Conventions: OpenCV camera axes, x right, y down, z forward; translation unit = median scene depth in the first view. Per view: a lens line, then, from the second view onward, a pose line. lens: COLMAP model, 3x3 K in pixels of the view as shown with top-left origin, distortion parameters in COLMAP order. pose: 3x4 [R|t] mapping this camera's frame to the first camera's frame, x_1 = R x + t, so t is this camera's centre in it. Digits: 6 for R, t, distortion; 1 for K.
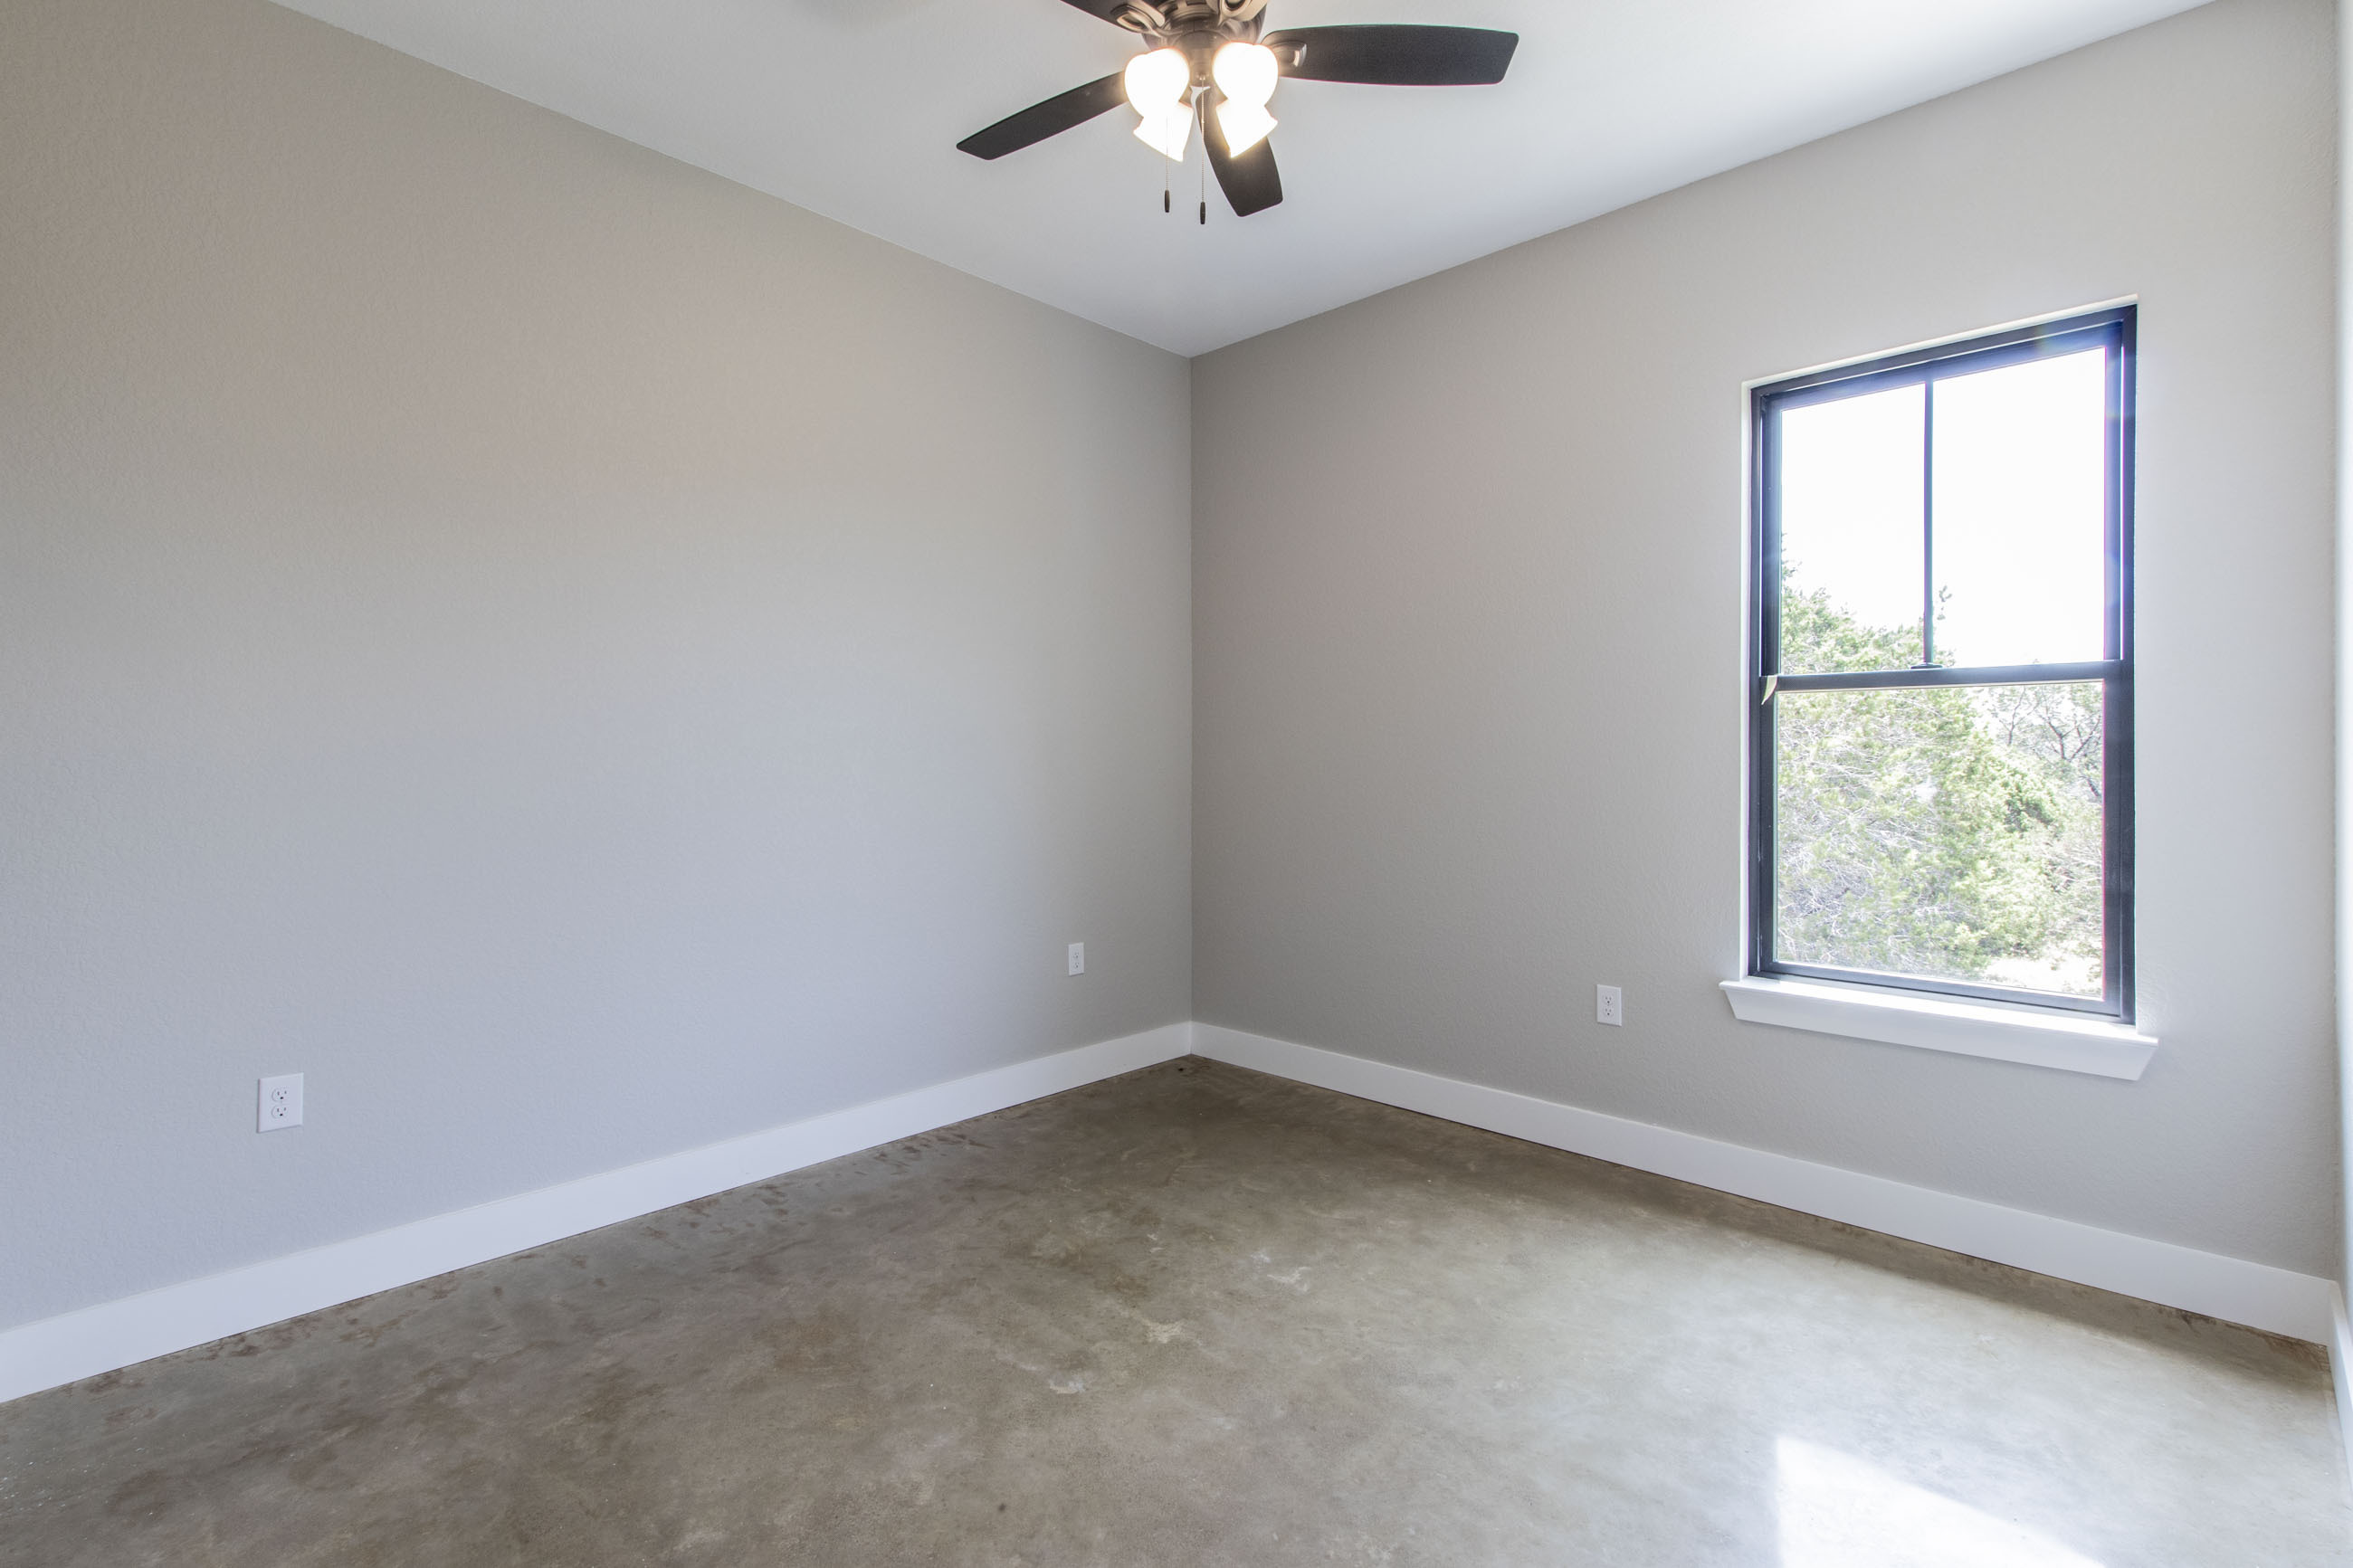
lens RADIAL K [[1072.2, 0, 1197.3], [0, 1072.2, 785.1], [0, 0, 1]] dist [-0.000598, -0.000293]
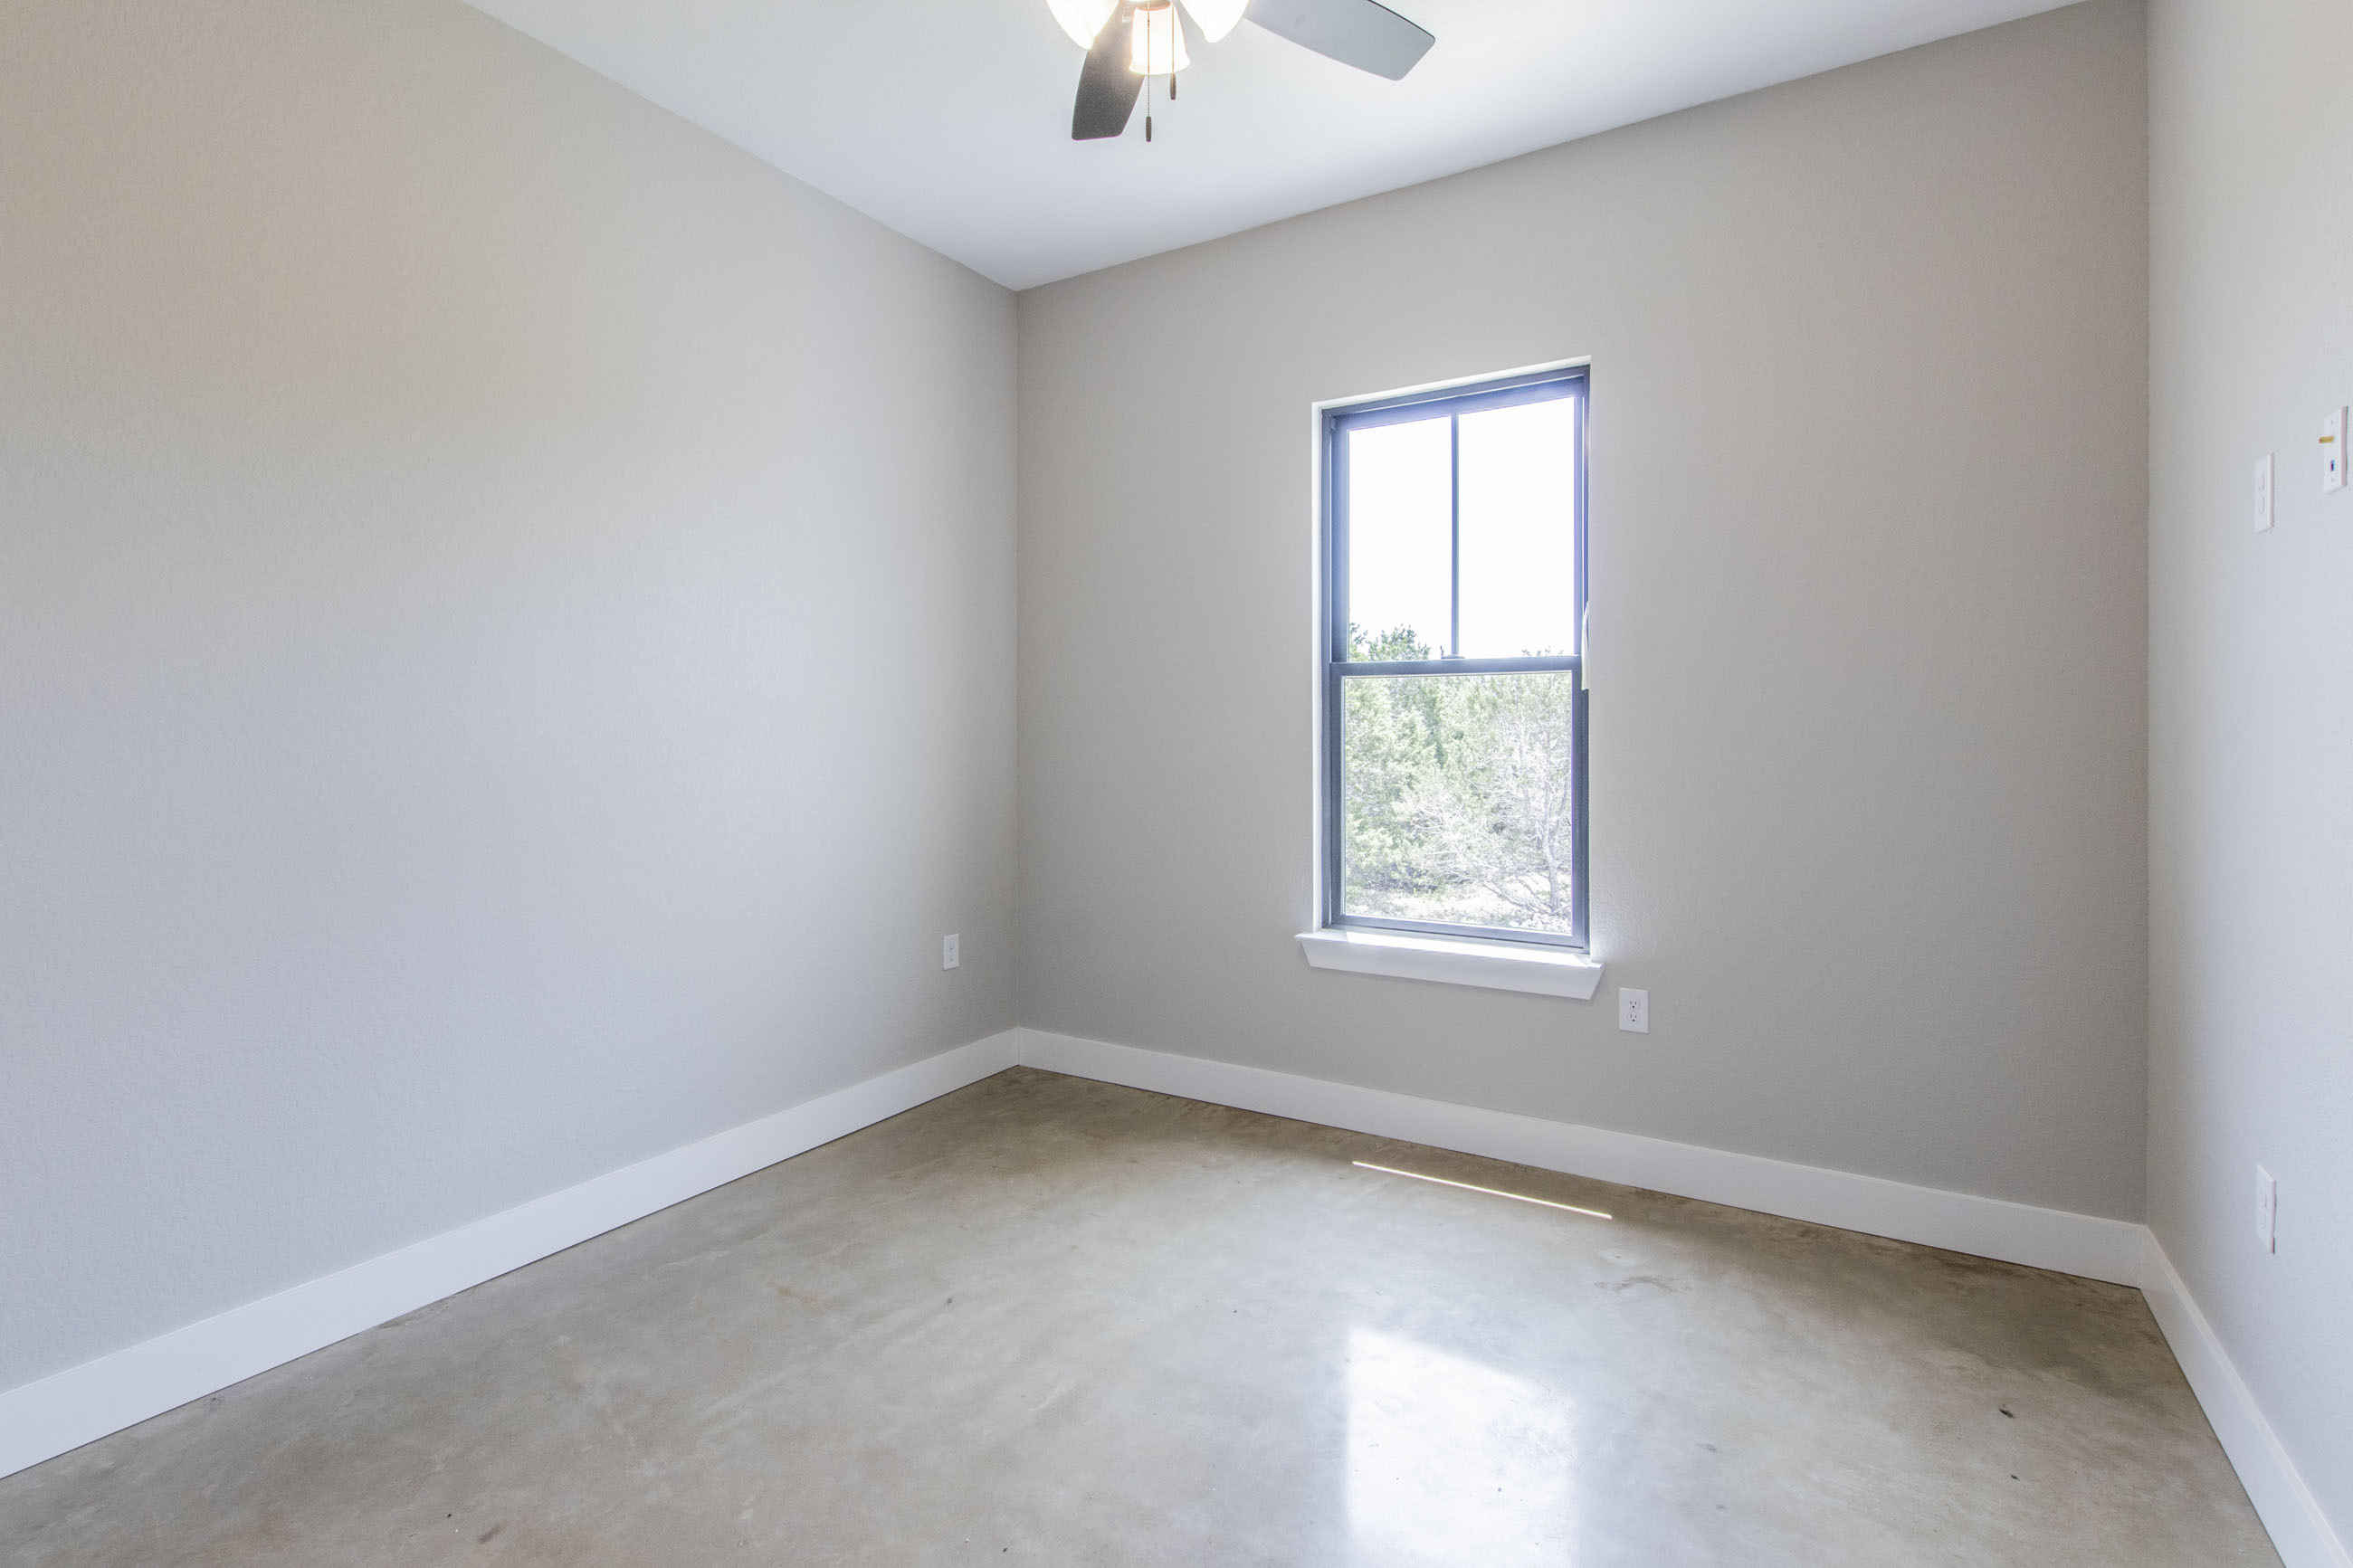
lens RADIAL K [[1093.2, 0, 1152.4], [0, 1093.2, 763.2], [0, 0, 1]] dist [0.002769, -0.001050]
pose [[0.979246, -0.001240, 0.202674, 0.107511], [0.001135, 0.999999, 0.000634, 0.003021], [-0.202674, -0.000391, 0.979246, -0.097782]]
